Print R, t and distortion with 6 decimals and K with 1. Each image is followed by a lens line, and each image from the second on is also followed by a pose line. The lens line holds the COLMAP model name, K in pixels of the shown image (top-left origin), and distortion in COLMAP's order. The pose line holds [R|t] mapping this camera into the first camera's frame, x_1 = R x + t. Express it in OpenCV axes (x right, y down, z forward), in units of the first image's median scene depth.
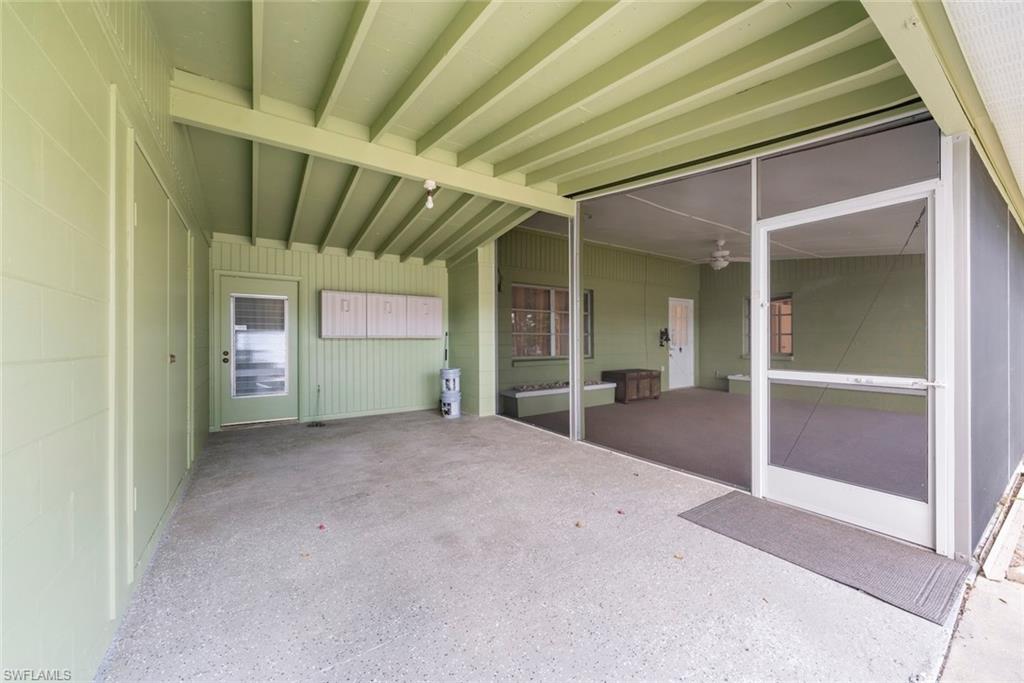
lens RADIAL K [[386.6, 0, 505.1], [0, 386.6, 338.5], [0, 0, 1]] dist [-0.000683, 0.000380]
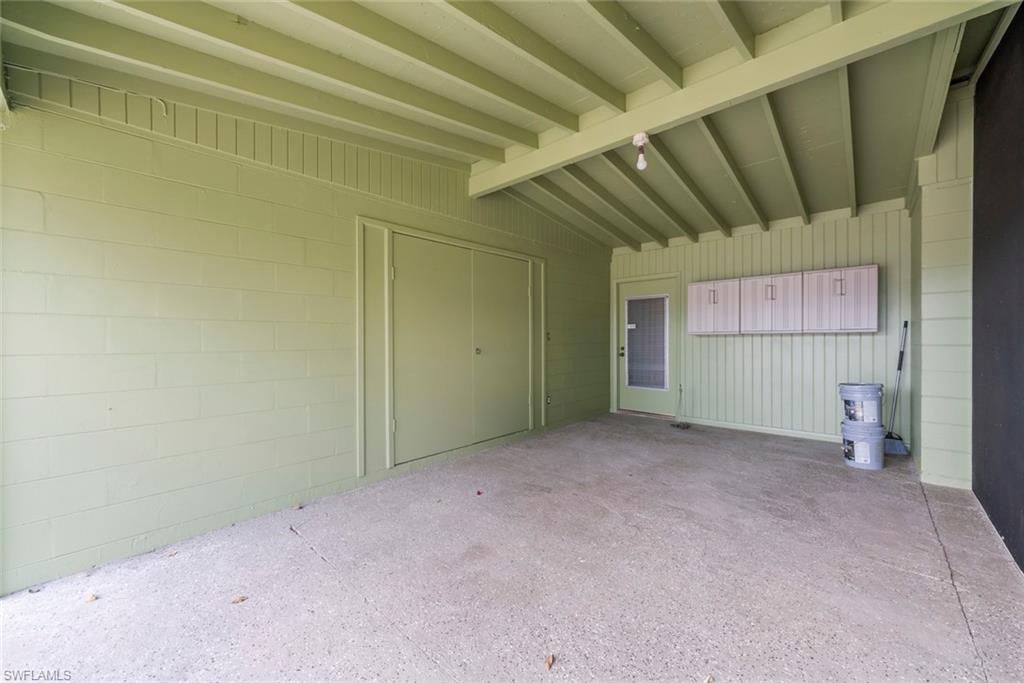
lens RADIAL K [[386.6, 0, 507.7], [0, 386.6, 342.4], [0, 0, 1]] dist [-0.000683, 0.000380]
pose [[0.246040, 0.012142, -0.969184, 0.461403], [0.013500, 0.999782, 0.015952, -0.005017], [0.969166, -0.017009, 0.245822, 0.502821]]
